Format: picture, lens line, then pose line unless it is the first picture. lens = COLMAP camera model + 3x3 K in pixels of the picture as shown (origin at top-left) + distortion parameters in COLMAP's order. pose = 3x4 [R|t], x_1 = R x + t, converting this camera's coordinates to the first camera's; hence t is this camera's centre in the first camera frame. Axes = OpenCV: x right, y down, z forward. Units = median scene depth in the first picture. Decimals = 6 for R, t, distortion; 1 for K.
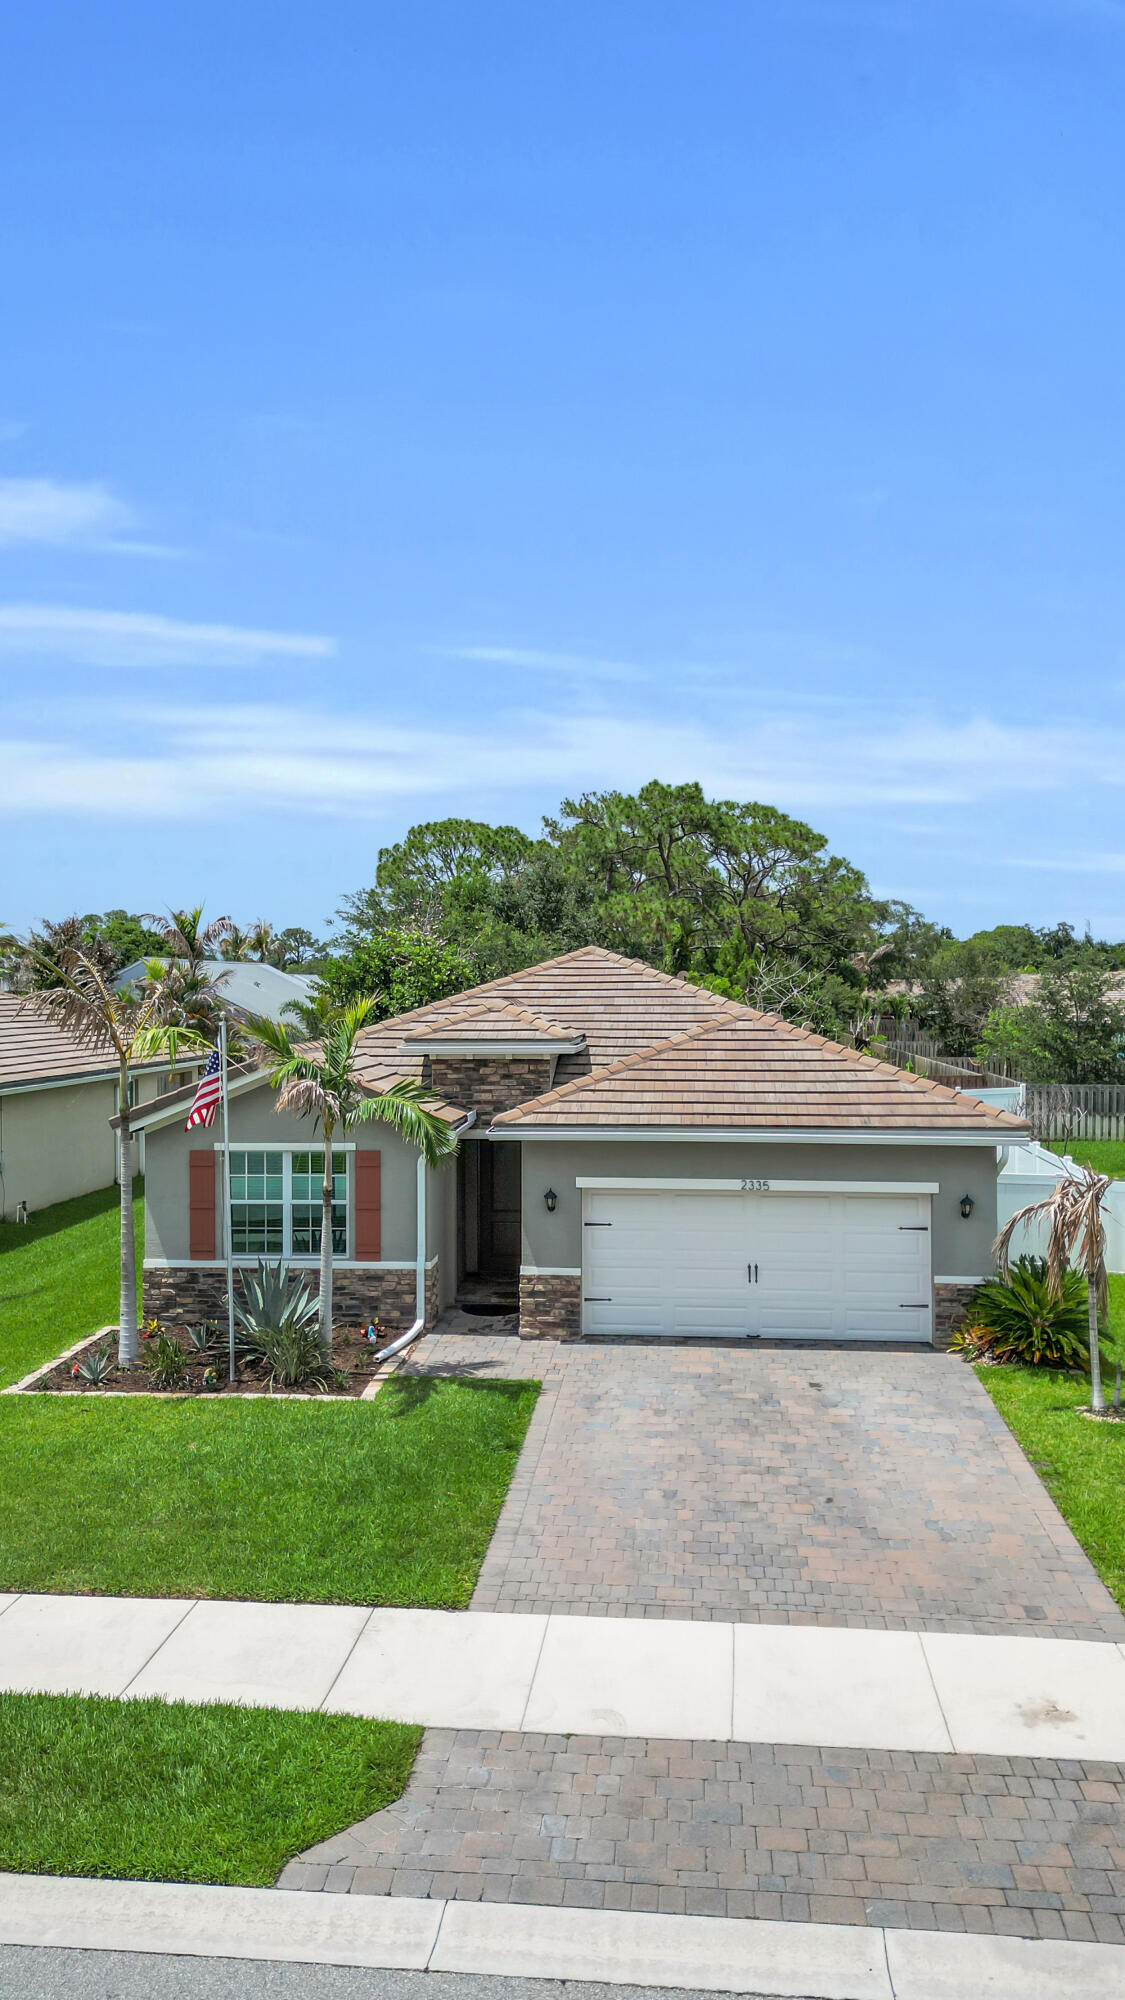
lens RADIAL K [[1404.1, 0, 562.5], [0, 1404.1, 1000.0], [0, 0, 1]] dist [0.081662, -0.089390]
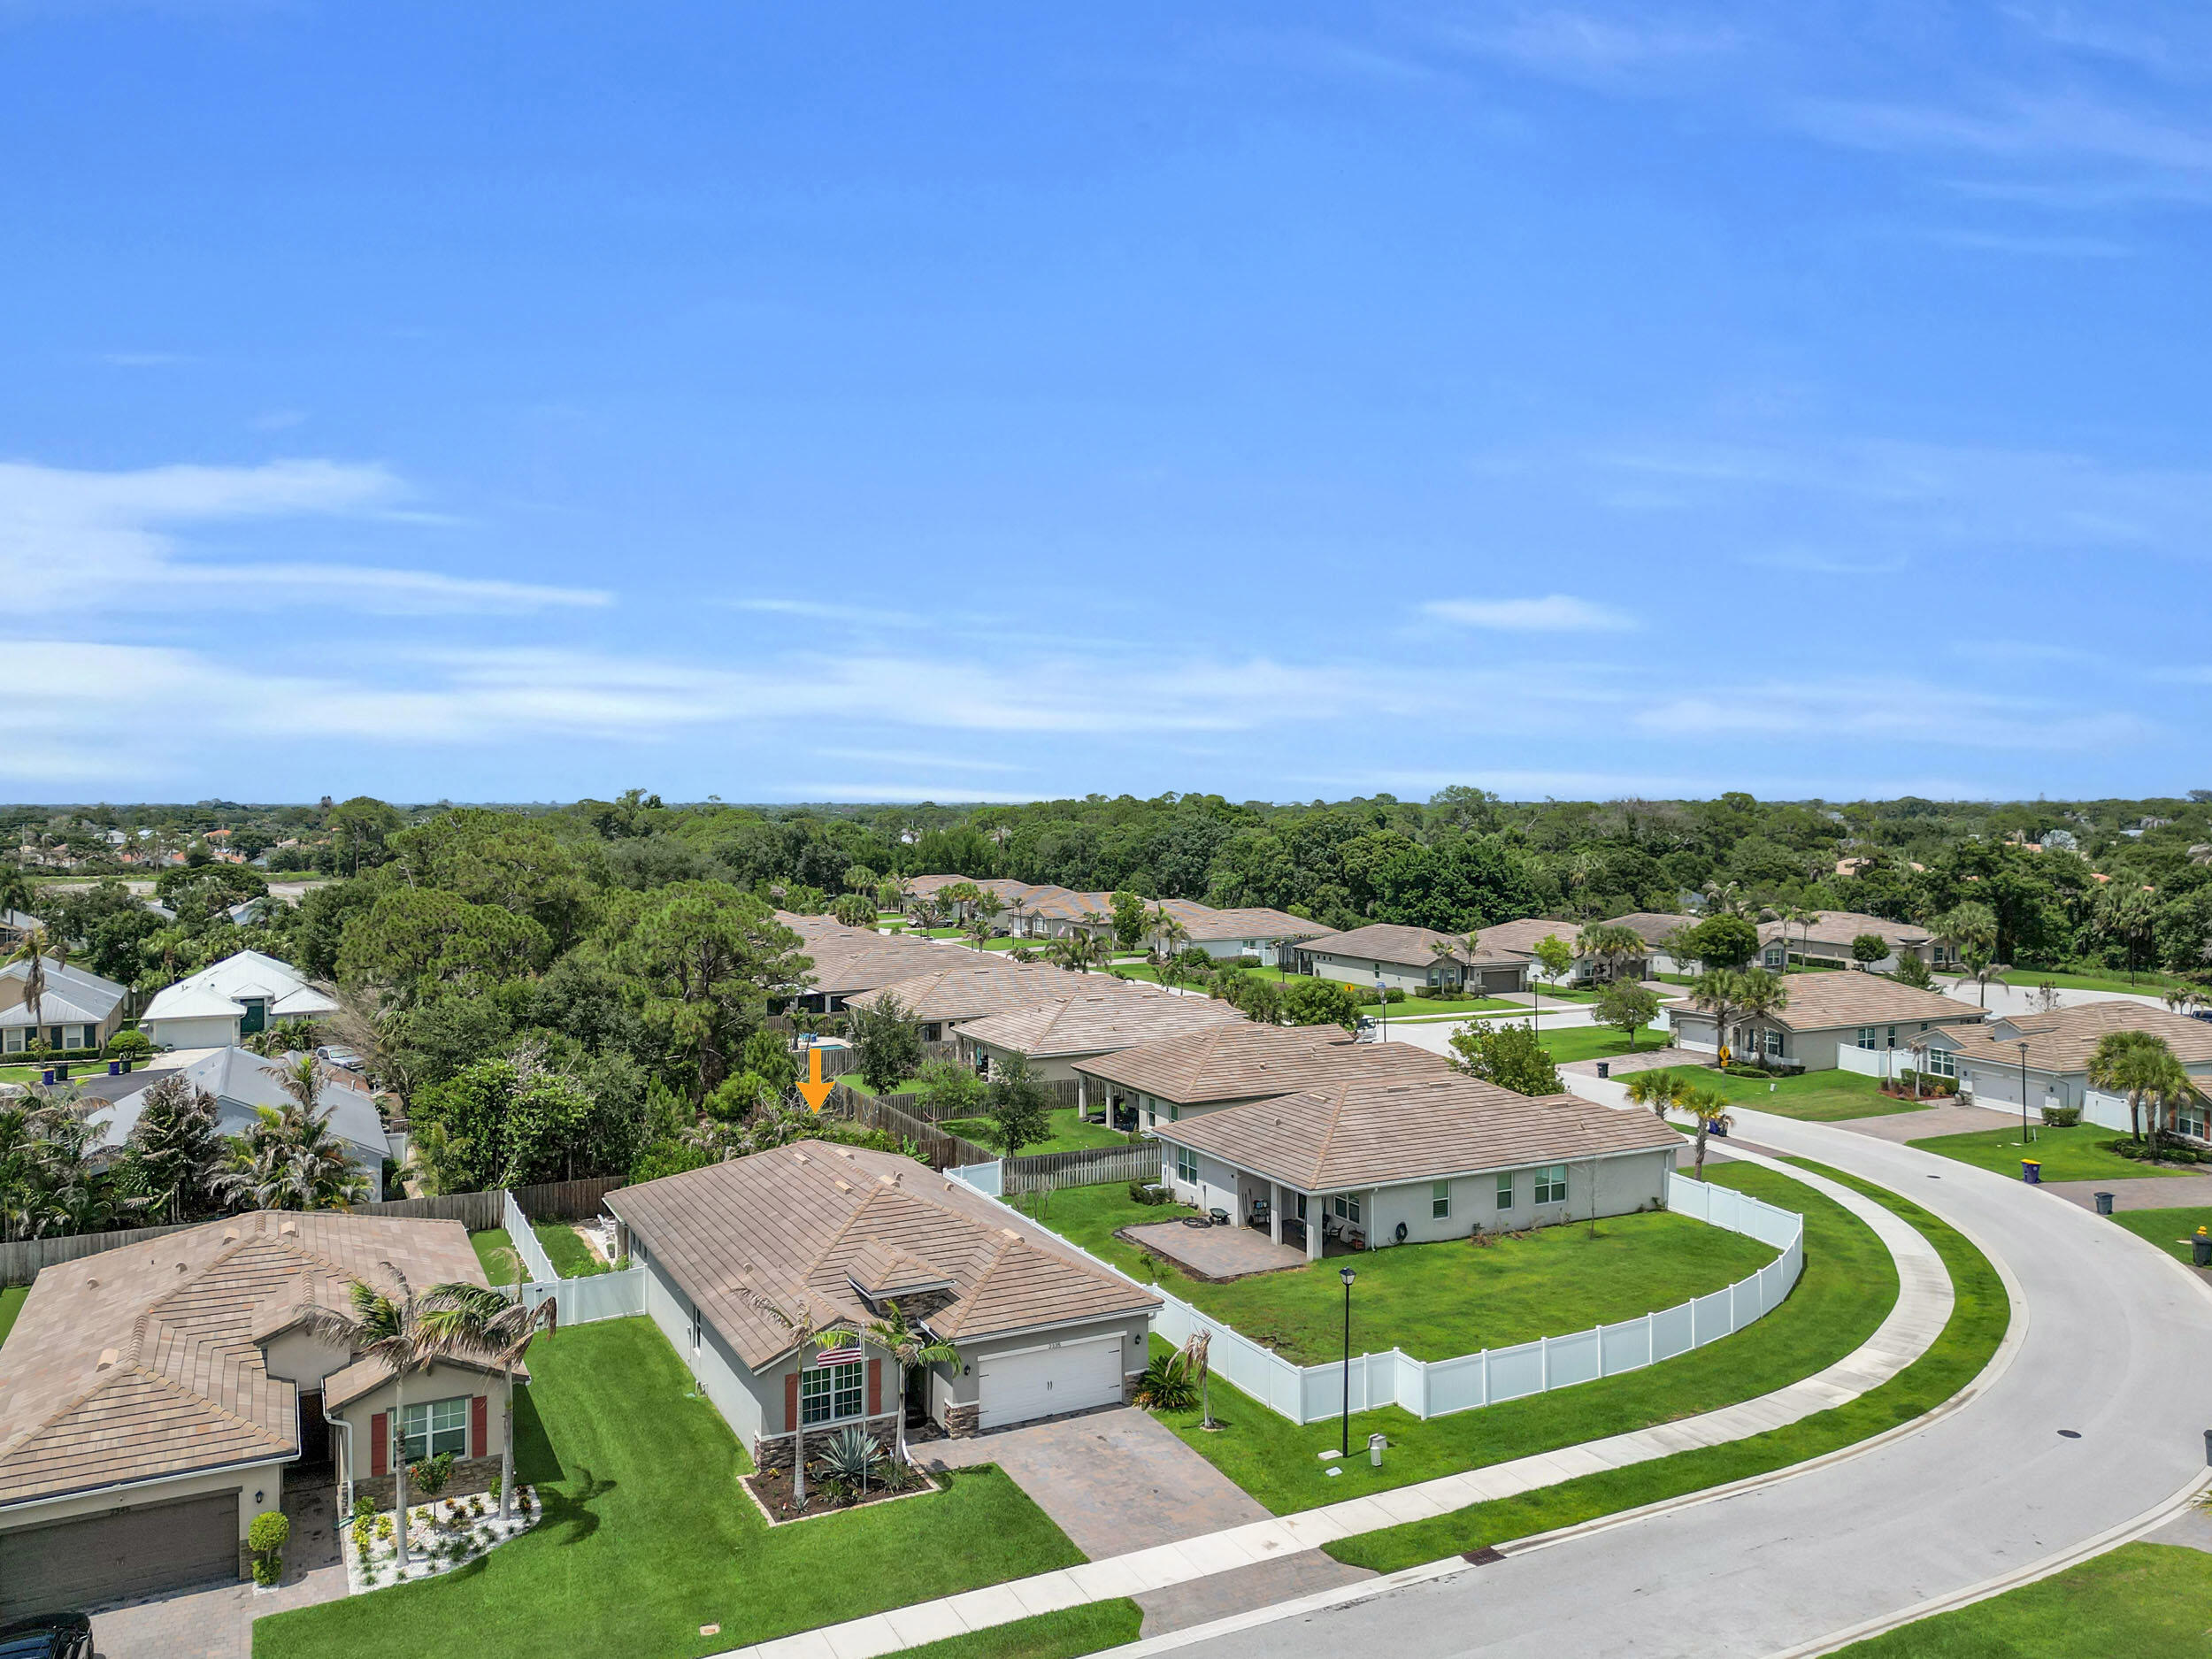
lens RADIAL K [[1583.6, 0, 1082.2], [0, 1583.6, 823.2], [0, 0, 1]] dist [0.034257, -0.005195]
pose [[0.844165, -0.003334, 0.536073, -1.208773], [0.003913, 0.999992, 0.000058, -0.715363], [-0.536069, 0.002049, 0.844172, -1.154607]]
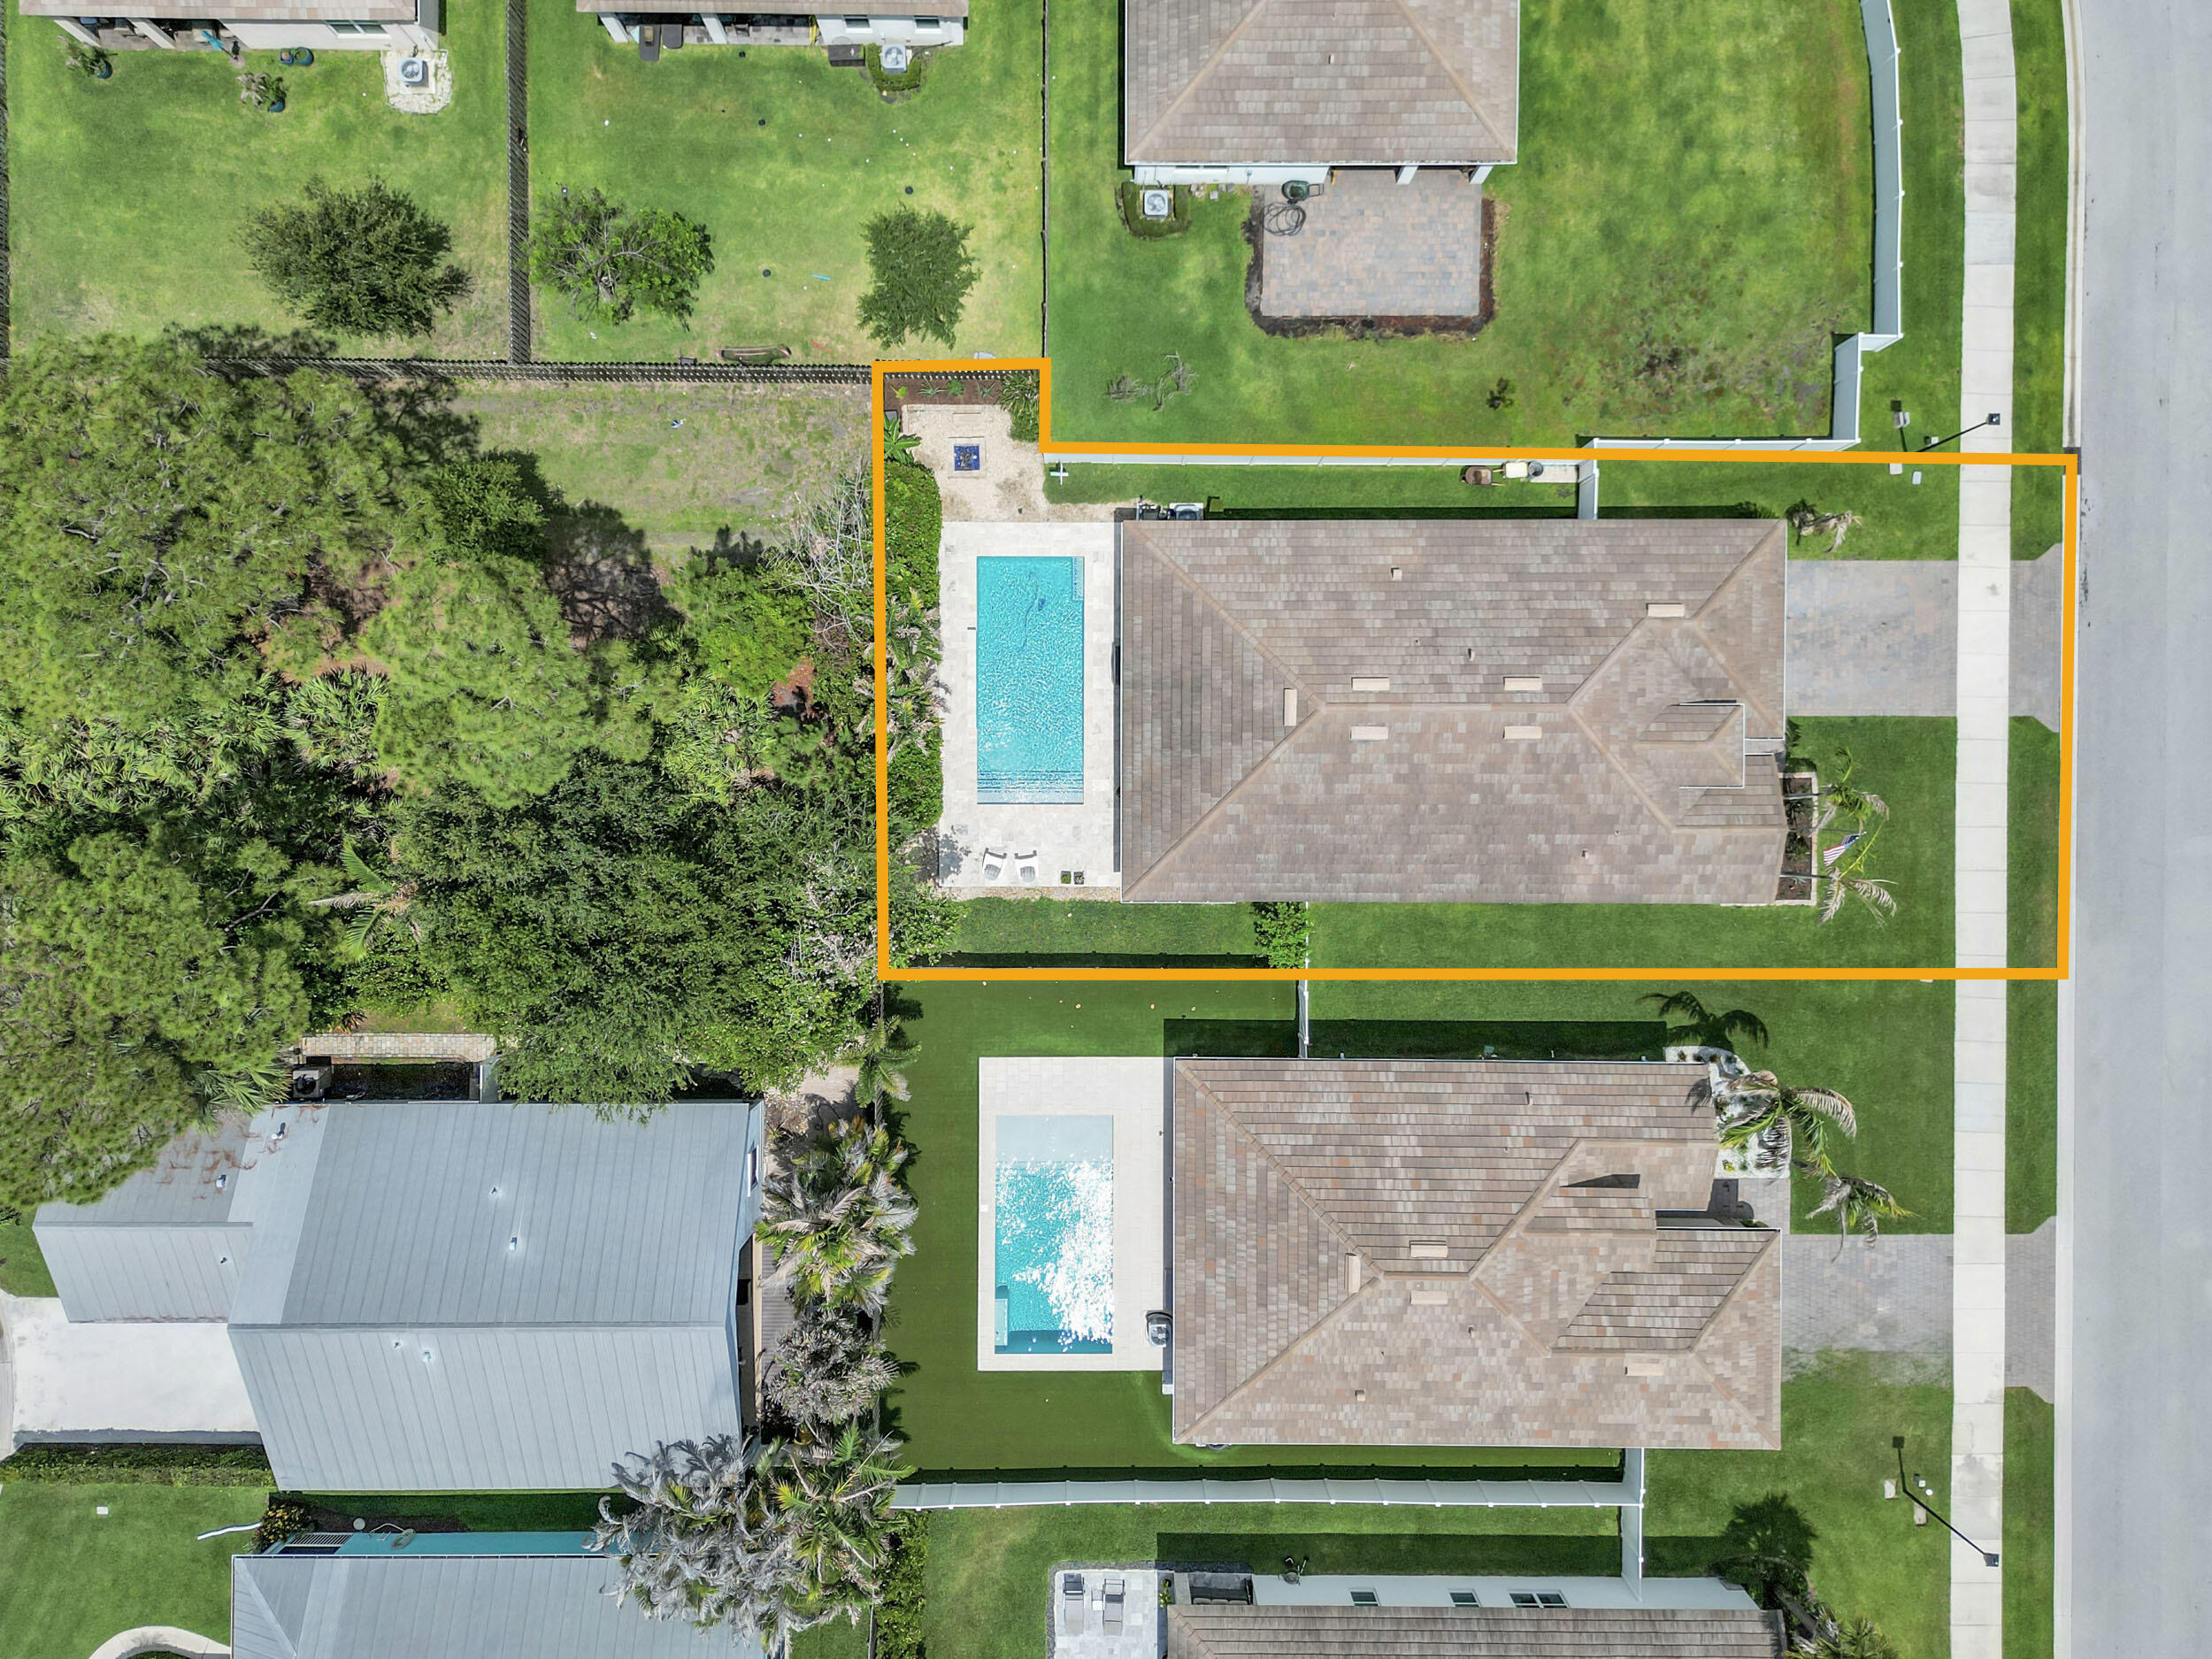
lens RADIAL K [[1550.8, 0, 1106.0], [0, 1550.8, 829.5], [0, 0, 1]] dist [0.079691, -0.077713]
pose [[-0.093801, -0.995533, -0.010750, -0.074982], [0.012118, -0.011938, 0.999855, -2.795416], [-0.995517, 0.093657, 0.013184, 2.283418]]
